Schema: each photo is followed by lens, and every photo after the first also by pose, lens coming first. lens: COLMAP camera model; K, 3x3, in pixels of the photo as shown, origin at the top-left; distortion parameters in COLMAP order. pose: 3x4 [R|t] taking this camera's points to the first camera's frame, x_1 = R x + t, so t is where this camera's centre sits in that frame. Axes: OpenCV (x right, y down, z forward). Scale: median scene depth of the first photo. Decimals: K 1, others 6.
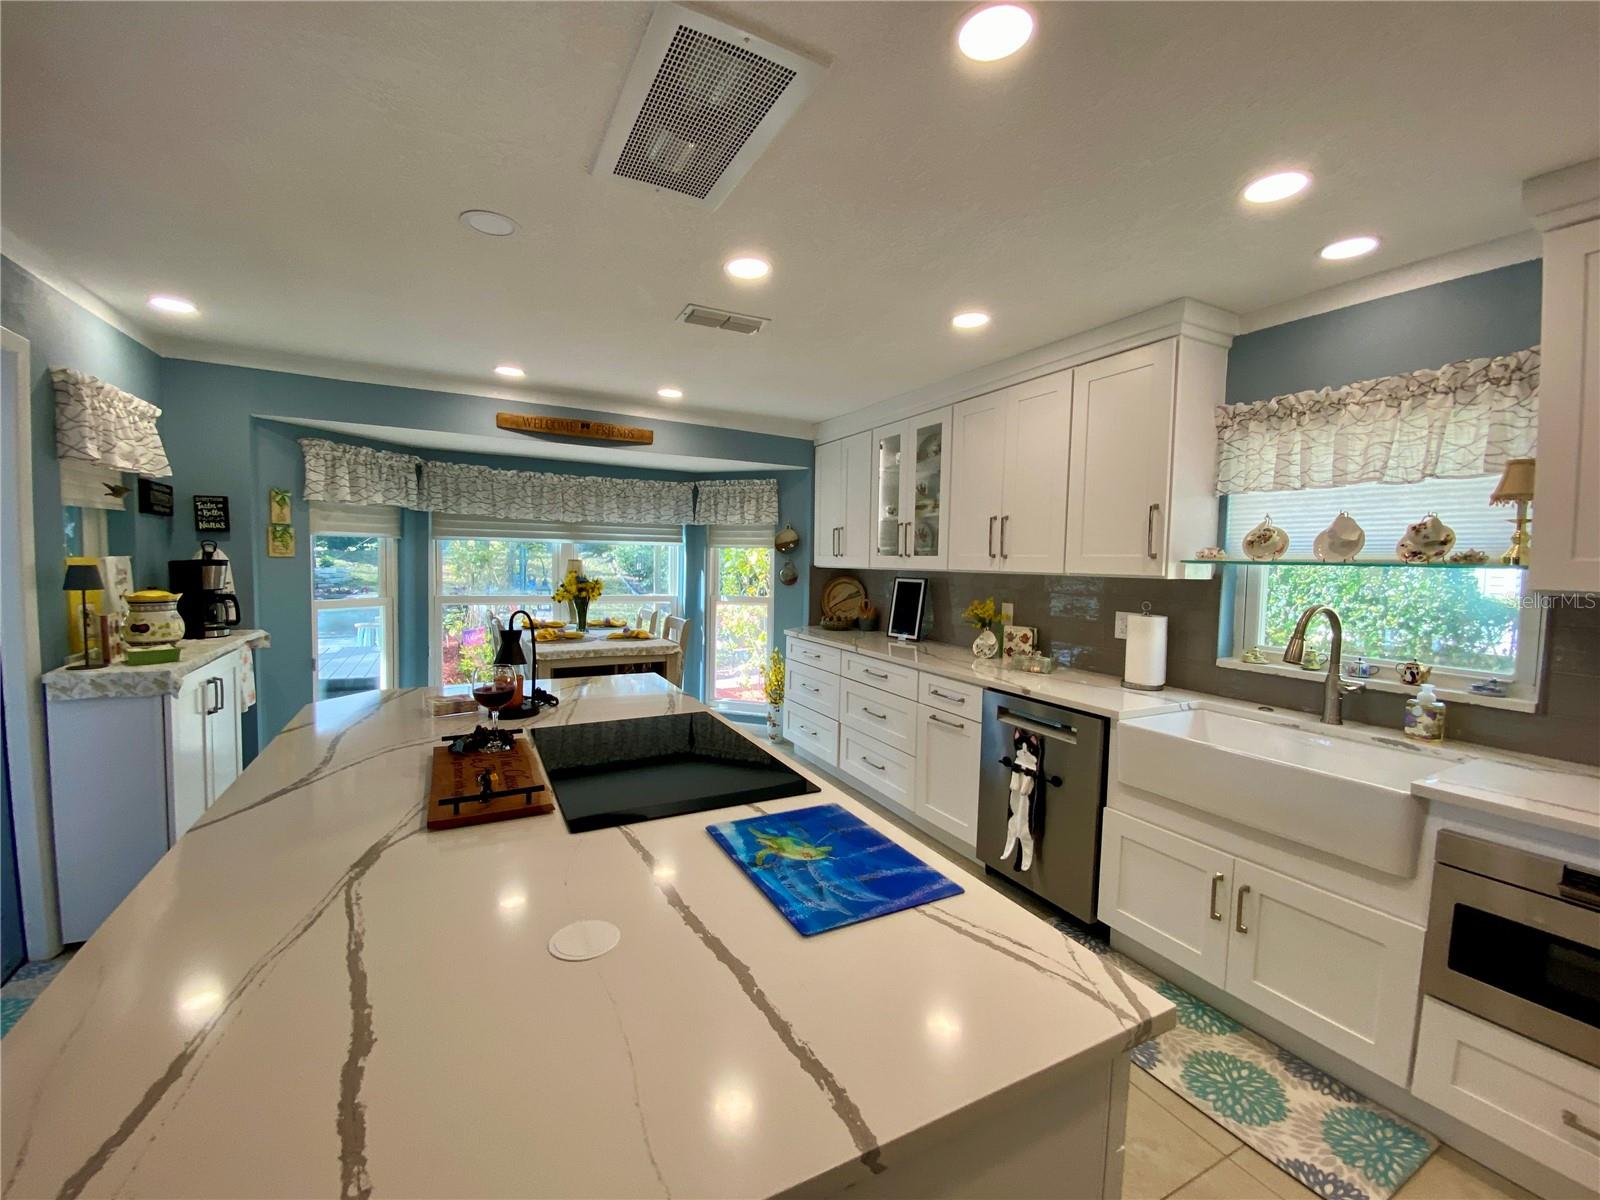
lens RADIAL K [[642.2, 0, 795.7], [0, 642.2, 598.0], [0, 0, 1]] dist [0.034167, -0.027955]
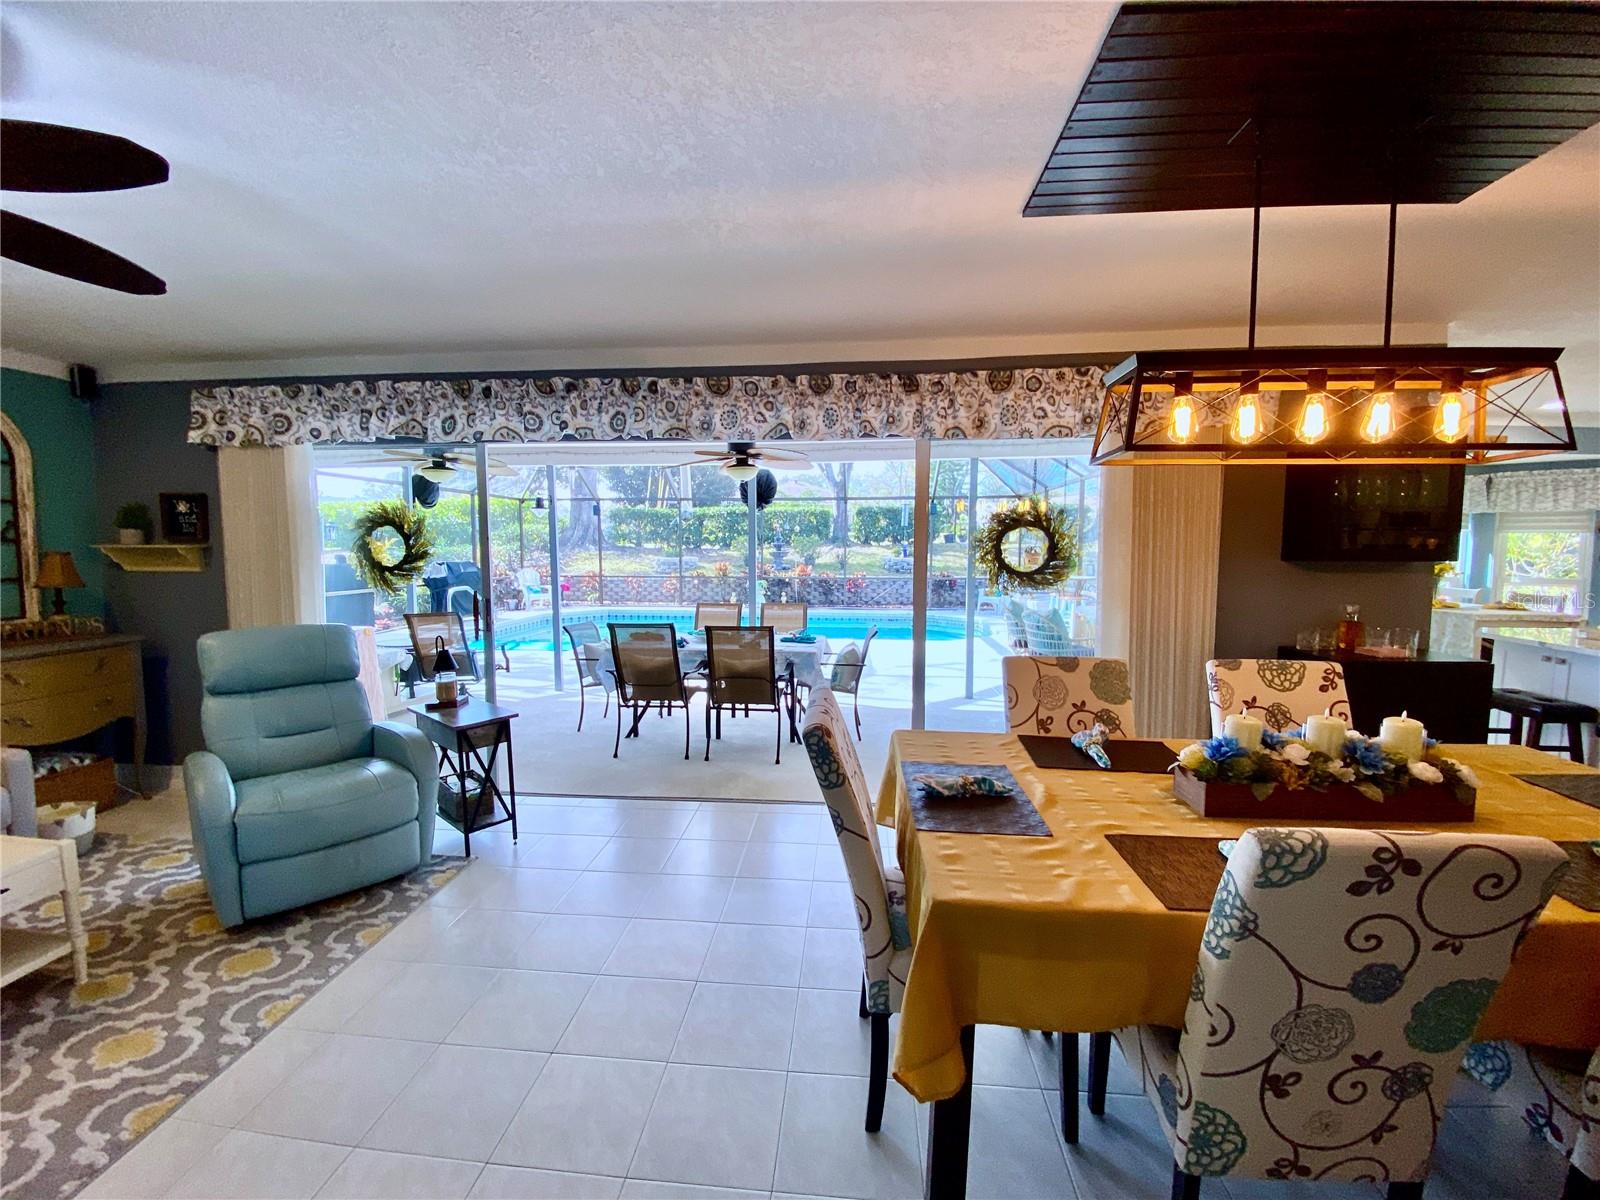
lens RADIAL K [[645.8, 0, 796.5], [0, 645.8, 601.3], [0, 0, 1]] dist [0.032728, -0.026838]
pose [[0.835434, 0.026077, -0.548971, -0.728080], [-0.013507, 0.999546, 0.026925, 0.032871], [0.549424, -0.015079, 0.835407, -0.787843]]
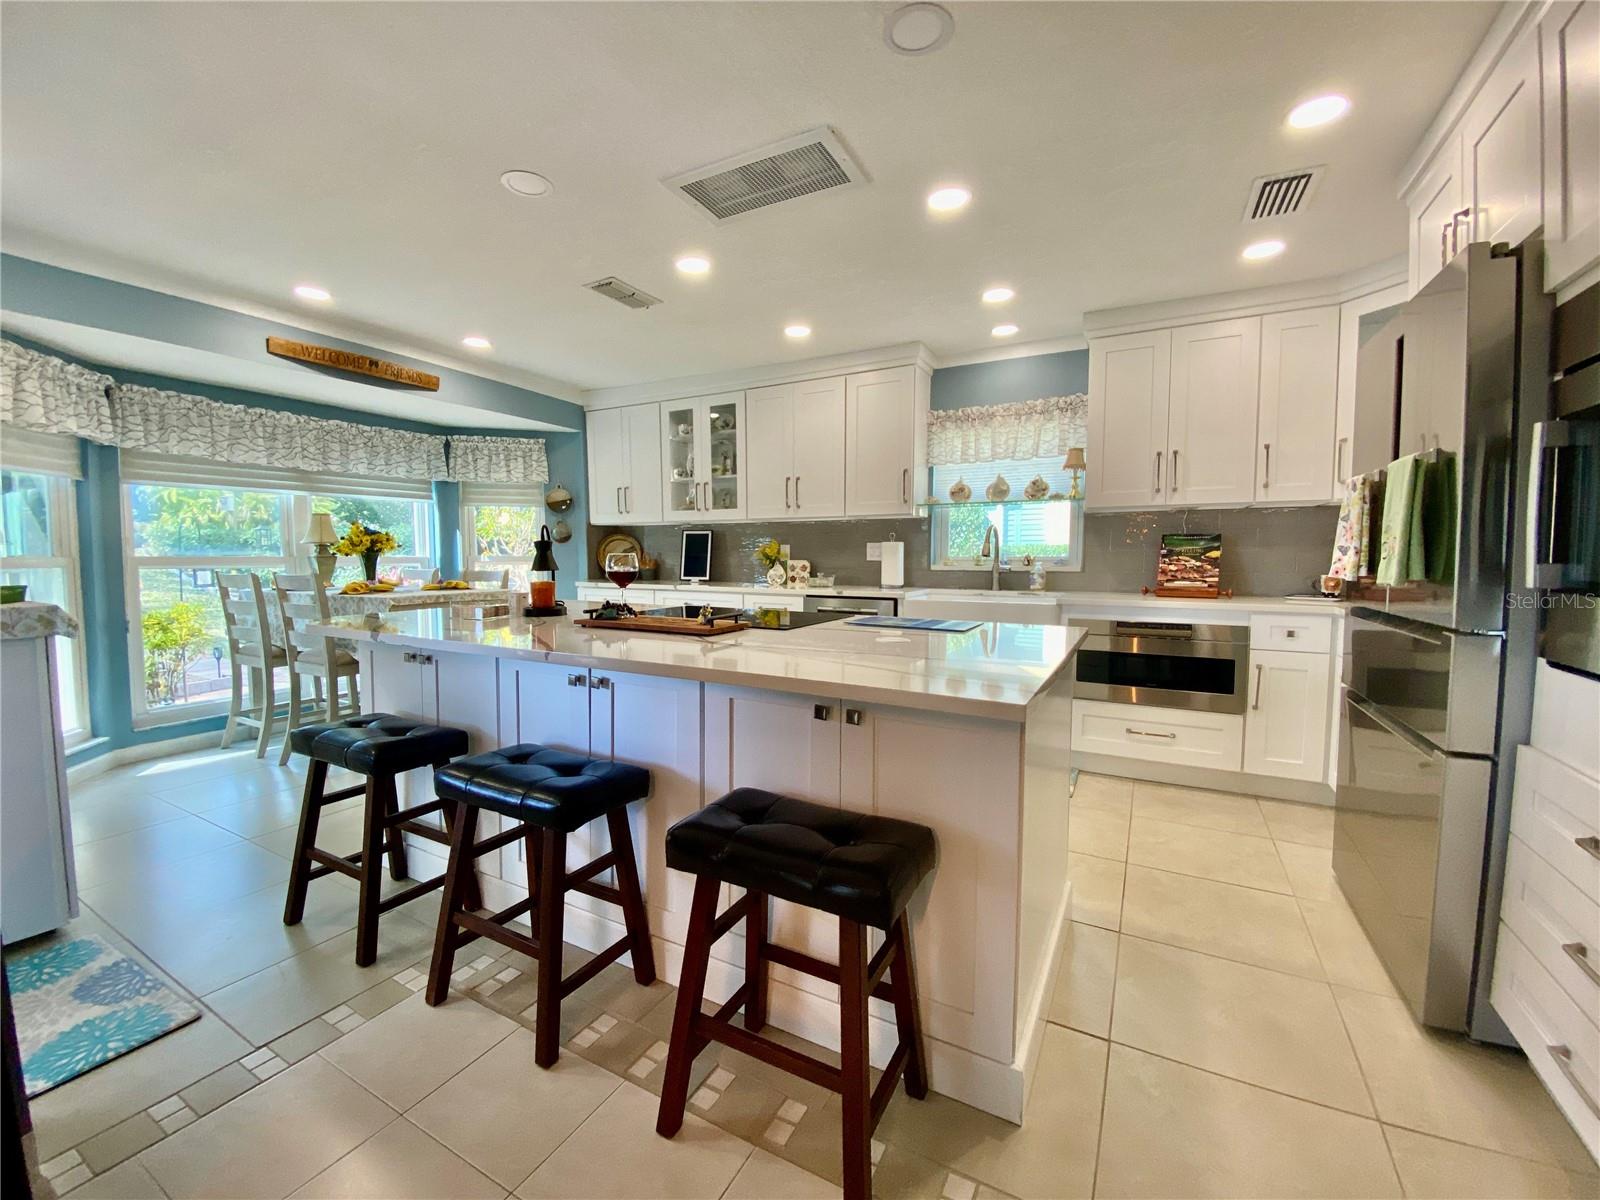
lens RADIAL K [[651.2, 0, 796.6], [0, 651.2, 598.3], [0, 0, 1]] dist [0.026685, -0.023178]
pose [[0.829787, -0.059078, 0.554944, -0.380803], [0.049834, 0.998253, 0.031756, 0.072672], [-0.555850, 0.001304, 0.831281, -0.124845]]
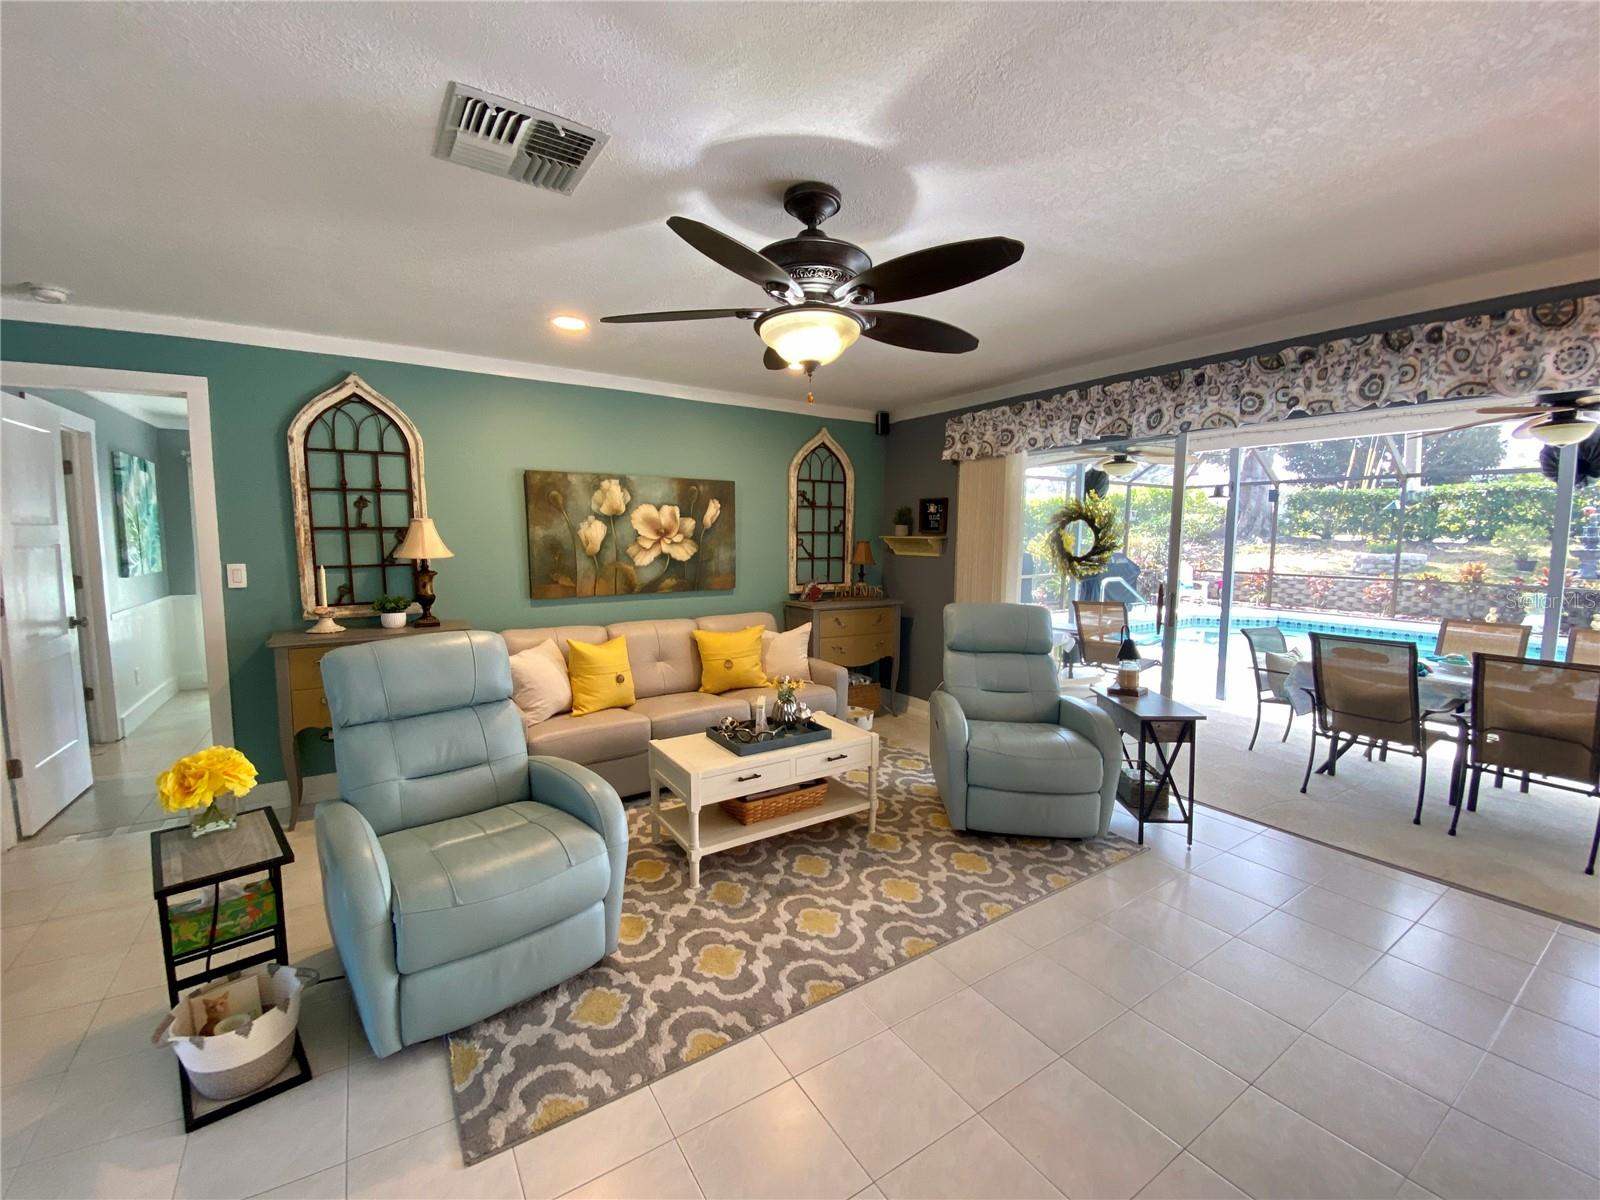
lens RADIAL K [[651.2, 0, 796.6], [0, 651.2, 598.3], [0, 0, 1]] dist [0.026685, -0.023178]
pose [[0.083305, 0.076508, -0.993583, -0.739598], [-0.060647, 0.995590, 0.071578, 0.034073], [0.994677, 0.054295, 0.087577, -0.854801]]
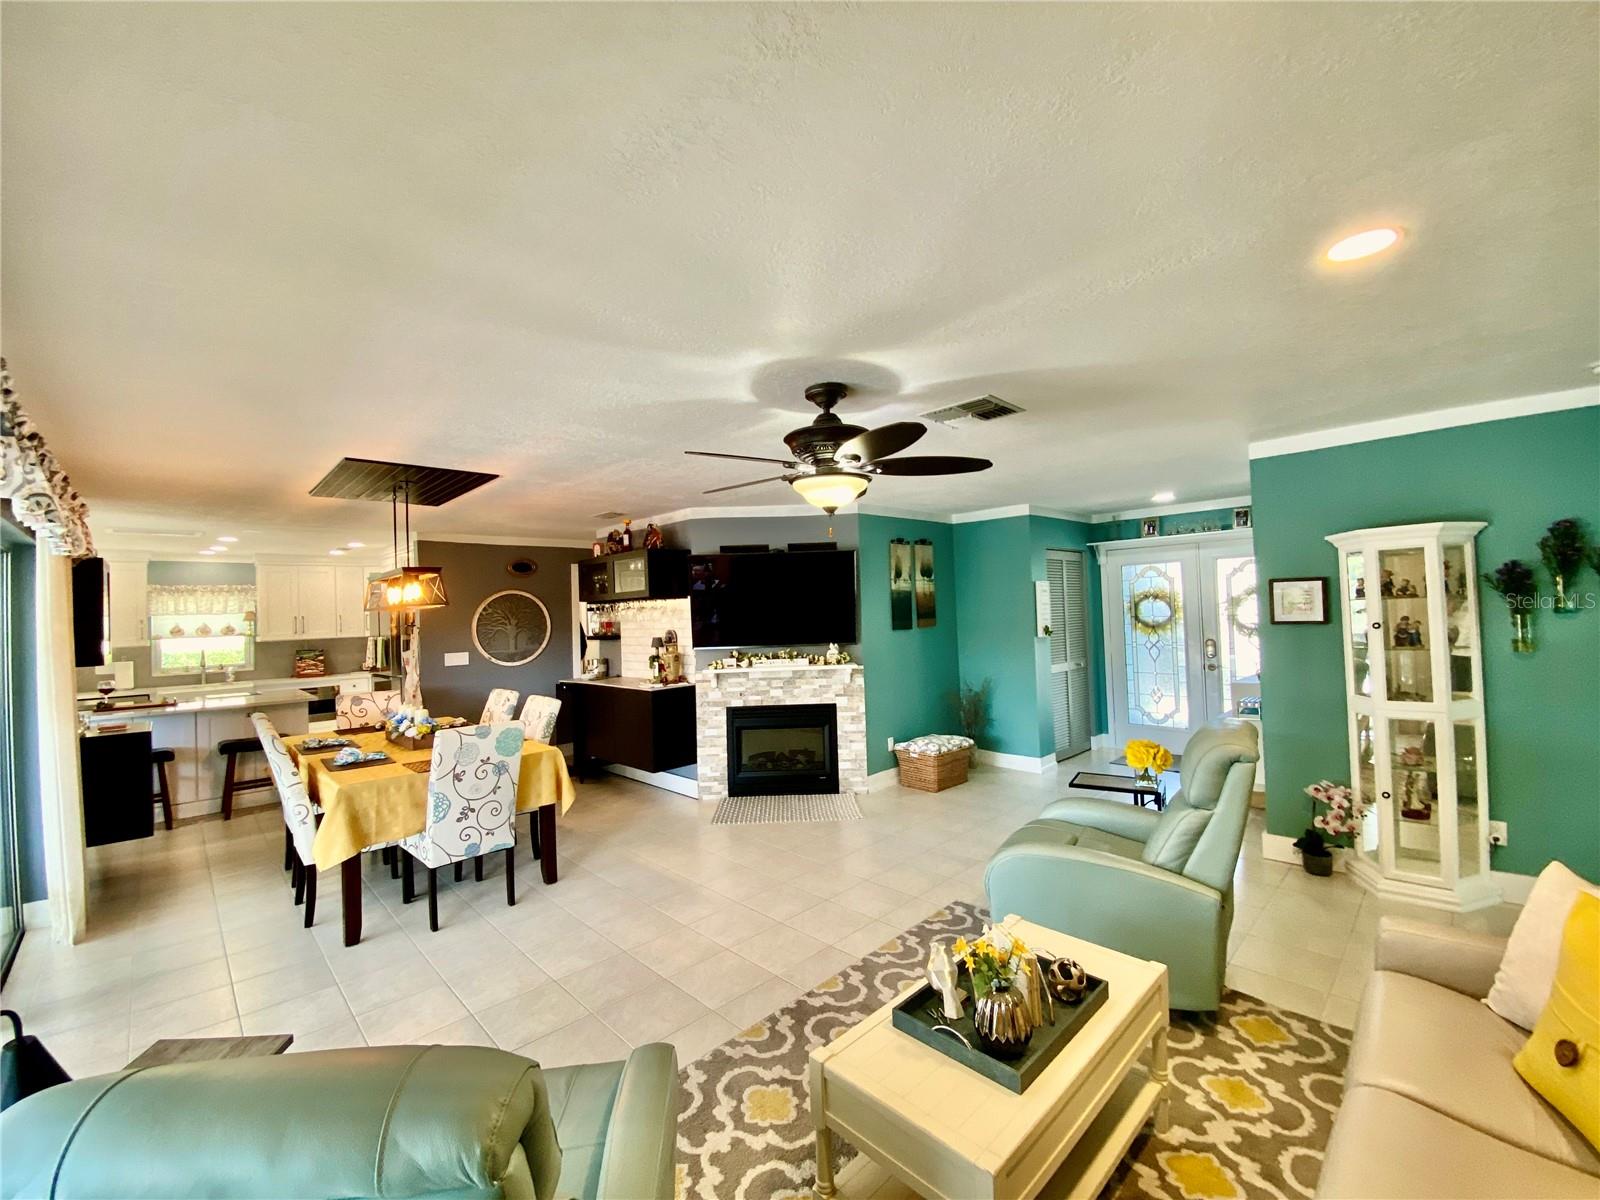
lens RADIAL K [[651.6, 0, 769.8], [0, 651.6, 597.1], [0, 0, 1]] dist [0.025889, -0.022747]
pose [[-0.259826, 0.009954, 0.965604, -1.866279], [0.085831, 0.996227, 0.012826, -0.029839], [-0.961834, 0.086211, -0.259700, -0.571361]]
